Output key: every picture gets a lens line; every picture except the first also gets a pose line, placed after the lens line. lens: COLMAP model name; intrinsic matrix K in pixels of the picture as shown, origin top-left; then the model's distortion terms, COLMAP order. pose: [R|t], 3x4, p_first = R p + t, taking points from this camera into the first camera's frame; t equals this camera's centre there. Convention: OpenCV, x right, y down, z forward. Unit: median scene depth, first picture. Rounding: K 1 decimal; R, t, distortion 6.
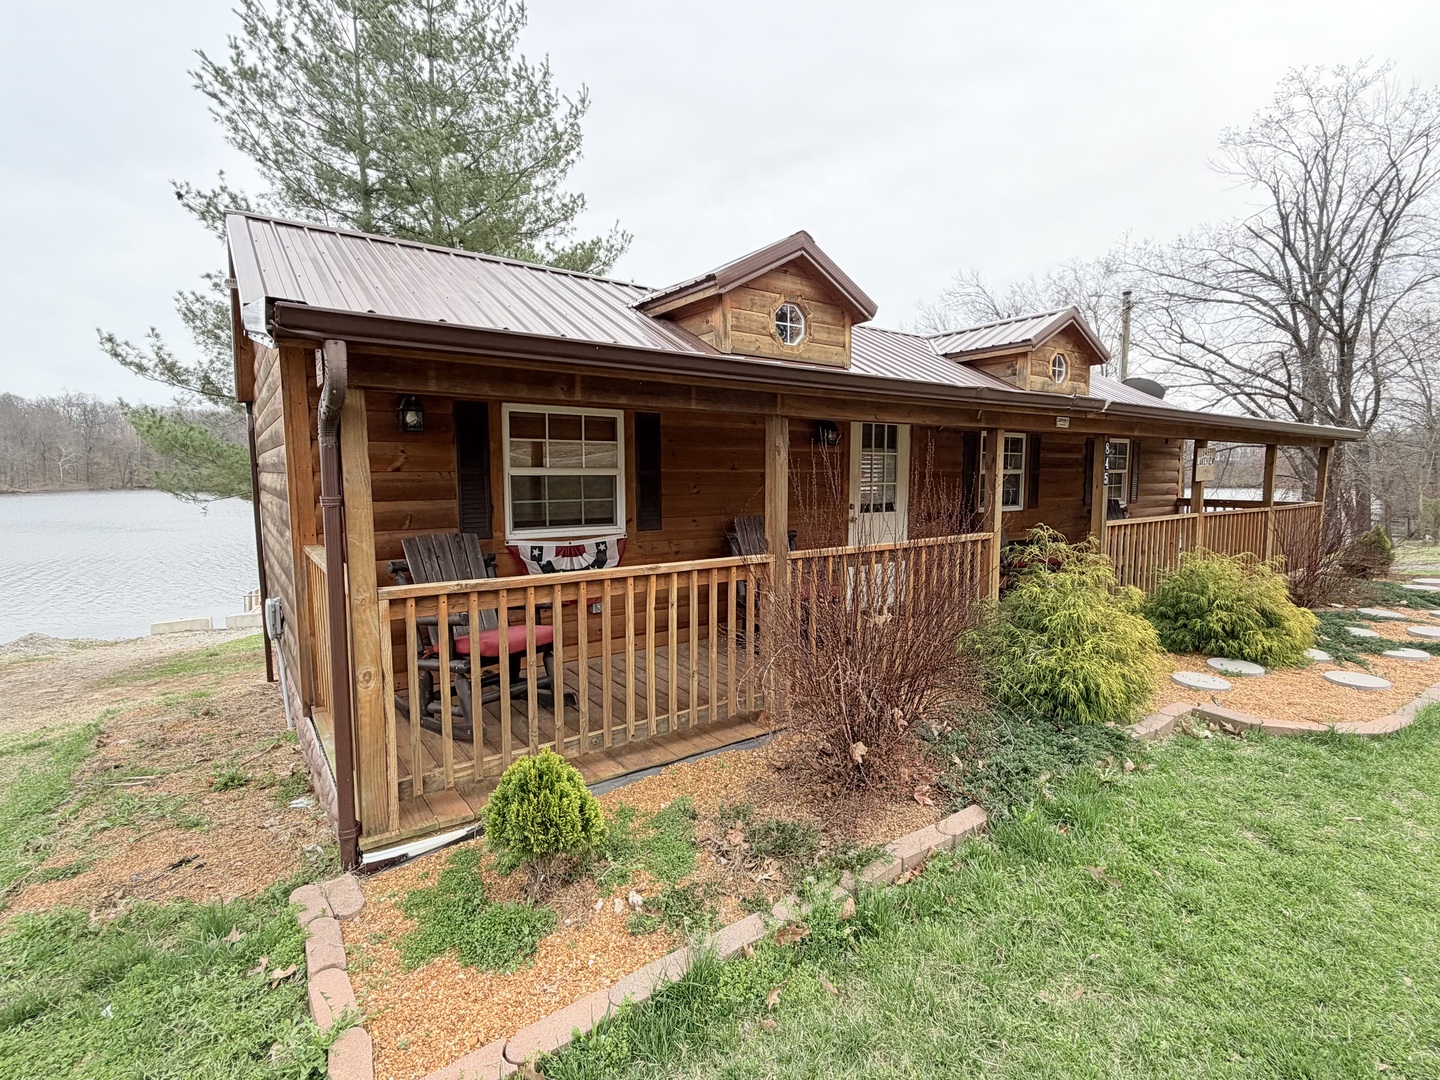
lens RADIAL K [[686.6, 0, 715.5], [0, 686.6, 540.6], [0, 0, 1]] dist [-0.002828, -0.000445]
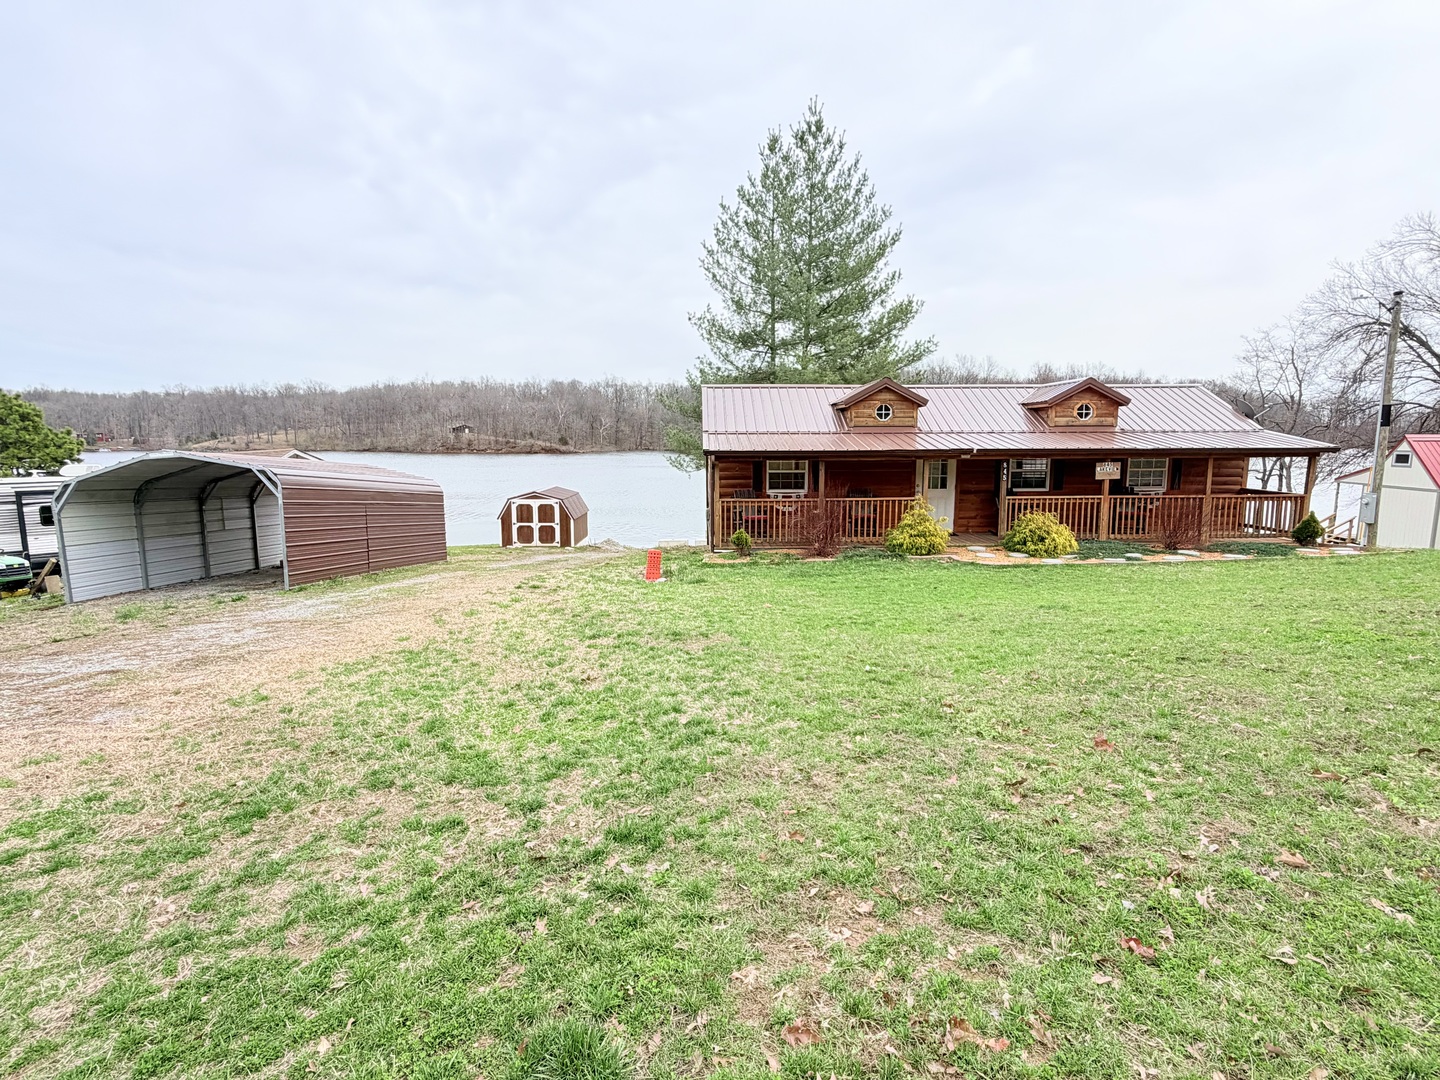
lens RADIAL K [[713.3, 0, 720.4], [0, 713.3, 538.9], [0, 0, 1]] dist [-0.002285, -0.000276]
pose [[0.829505, 0.077646, -0.553076, 1.033575], [-0.052750, 0.996754, 0.060819, 0.018292], [0.556003, -0.021274, 0.830908, -1.426065]]
